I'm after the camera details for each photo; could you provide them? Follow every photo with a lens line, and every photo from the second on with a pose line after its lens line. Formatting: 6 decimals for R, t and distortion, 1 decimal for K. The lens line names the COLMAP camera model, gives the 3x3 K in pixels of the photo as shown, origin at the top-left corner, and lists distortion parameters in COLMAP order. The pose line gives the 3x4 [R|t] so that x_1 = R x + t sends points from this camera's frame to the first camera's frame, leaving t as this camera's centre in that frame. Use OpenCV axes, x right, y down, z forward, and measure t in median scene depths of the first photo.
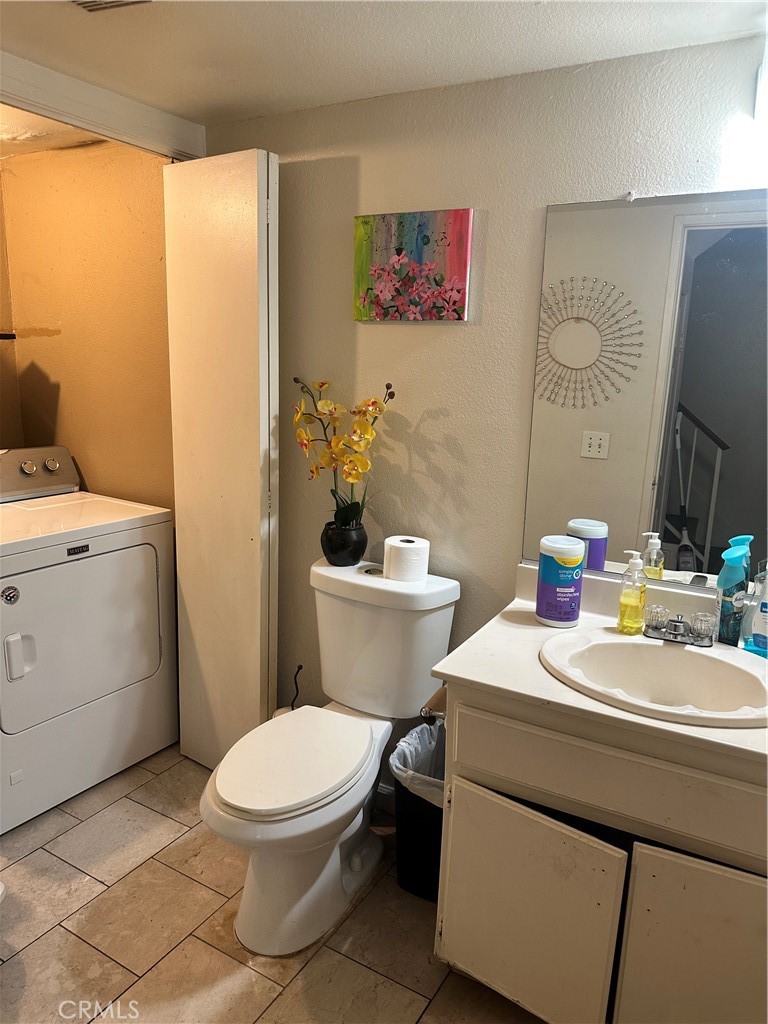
lens RADIAL K [[727.2, 0, 385.4], [0, 727.2, 521.1], [0, 0, 1]] dist [0.062940, -0.071792]
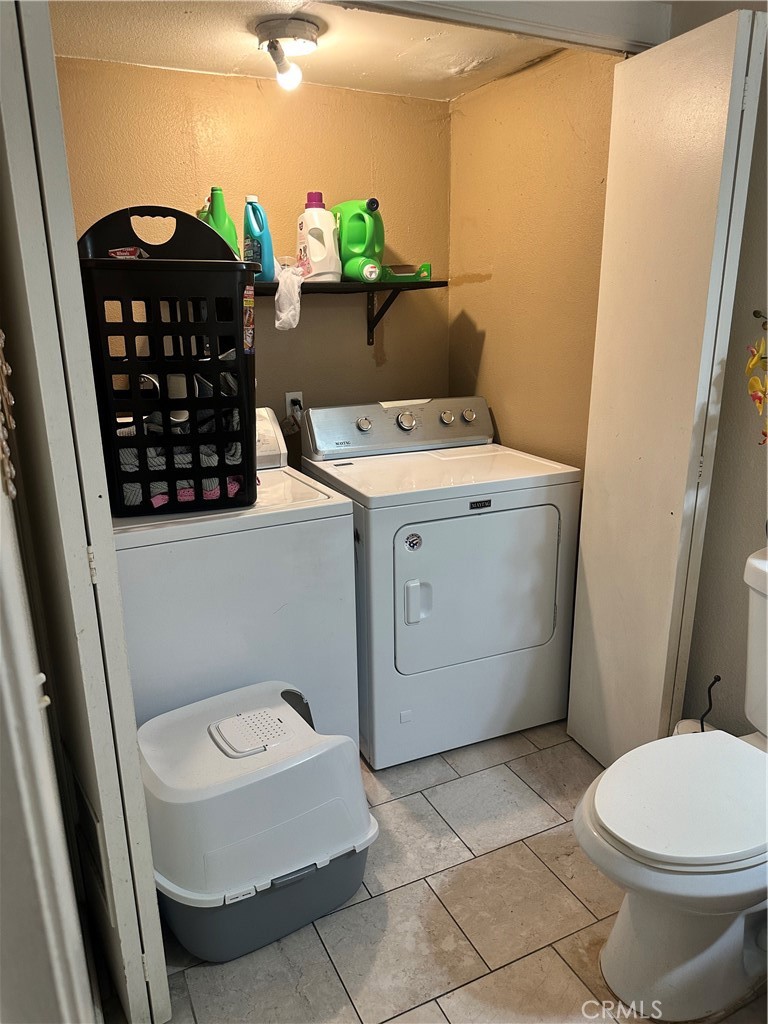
lens RADIAL K [[725.6, 0, 379.9], [0, 725.6, 519.7], [0, 0, 1]] dist [0.071199, -0.103853]
pose [[0.837429, 0.113335, -0.534666, -0.015964], [-0.082750, 0.993278, 0.080942, -0.006956], [0.540246, -0.023539, 0.841178, 0.123590]]
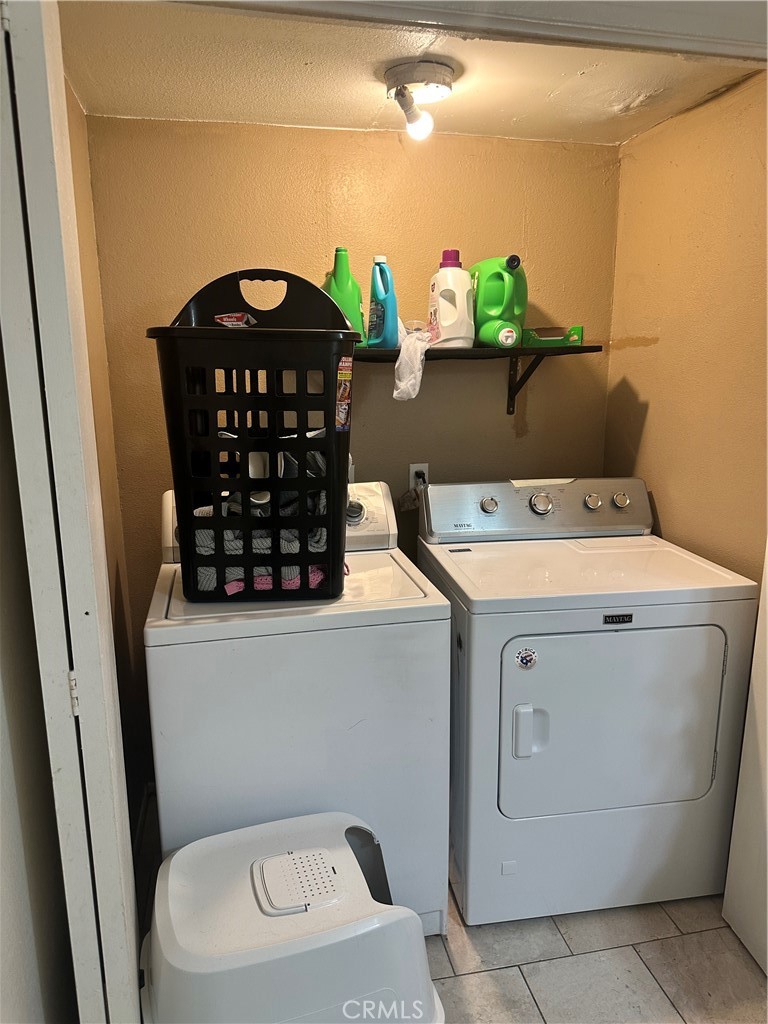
lens RADIAL K [[713.9, 0, 384.0], [0, 713.9, 512.0], [0, 0, 1]] dist [0.063752, -0.092182]
pose [[0.669666, 0.127626, -0.731614, -0.040735], [-0.143208, 0.988826, 0.041413, -0.068744], [0.728724, 0.077040, 0.680460, 0.290350]]
